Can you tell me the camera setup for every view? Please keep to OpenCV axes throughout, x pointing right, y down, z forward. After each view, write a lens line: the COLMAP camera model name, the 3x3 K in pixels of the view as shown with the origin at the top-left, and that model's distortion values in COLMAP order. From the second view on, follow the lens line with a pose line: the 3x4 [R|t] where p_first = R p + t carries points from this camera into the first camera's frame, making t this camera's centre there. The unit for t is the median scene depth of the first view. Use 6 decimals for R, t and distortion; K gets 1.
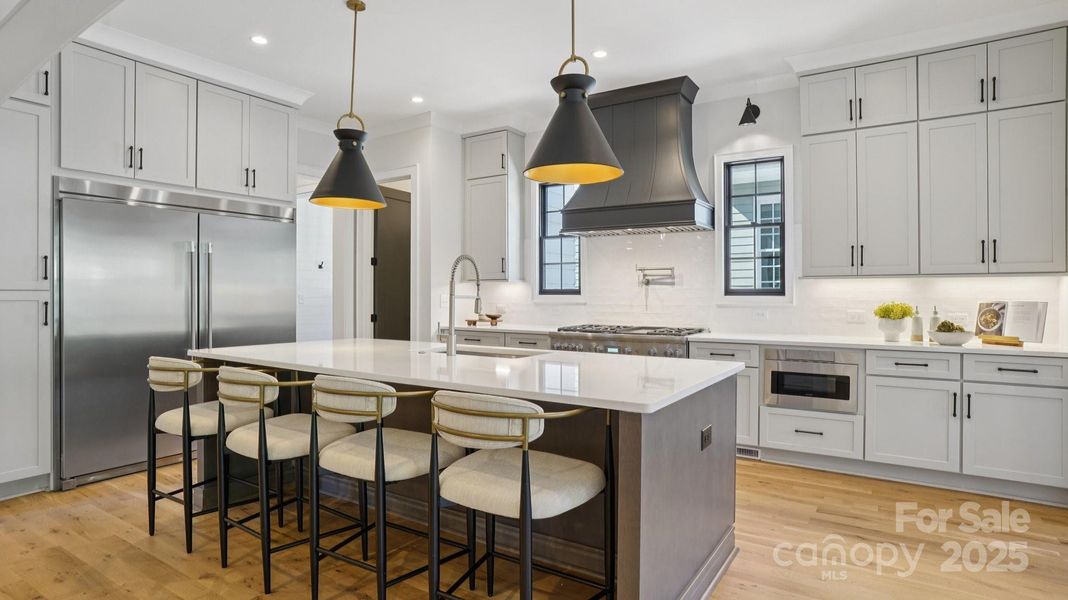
lens RADIAL K [[597.6, 0, 534.2], [0, 597.6, 285.7], [0, 0, 1]] dist [-0.001917, -0.000011]
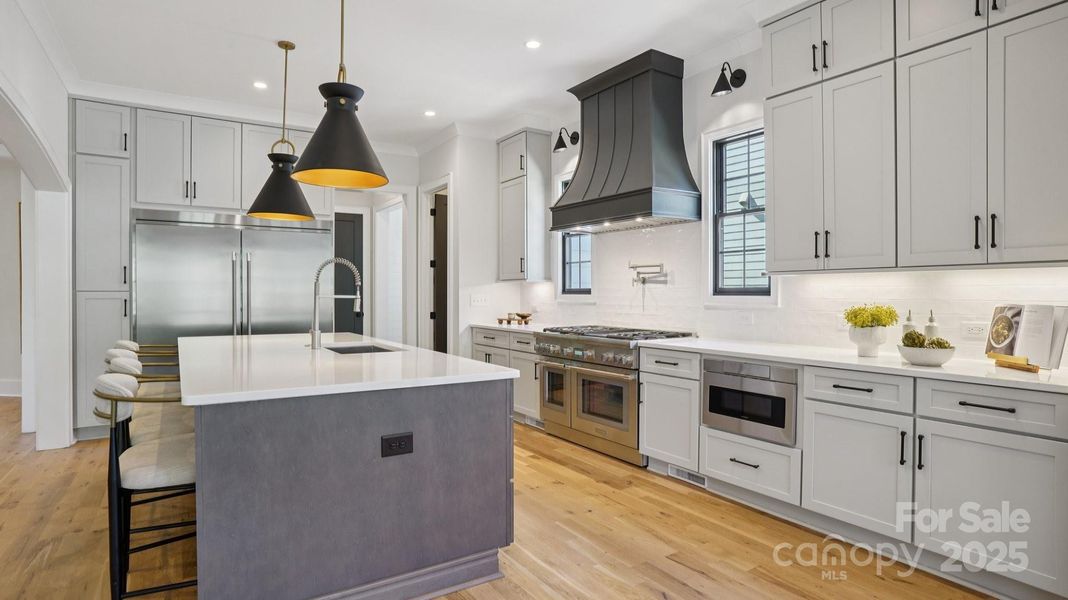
lens RADIAL K [[581.2, 0, 531.3], [0, 581.2, 288.6], [0, 0, 1]] dist [-0.003810, 0.001423]
pose [[0.904022, -0.003874, -0.427468, 0.527121], [0.006665, 0.999965, 0.005033, 0.000956], [0.427434, -0.007400, 0.904016, 0.157053]]
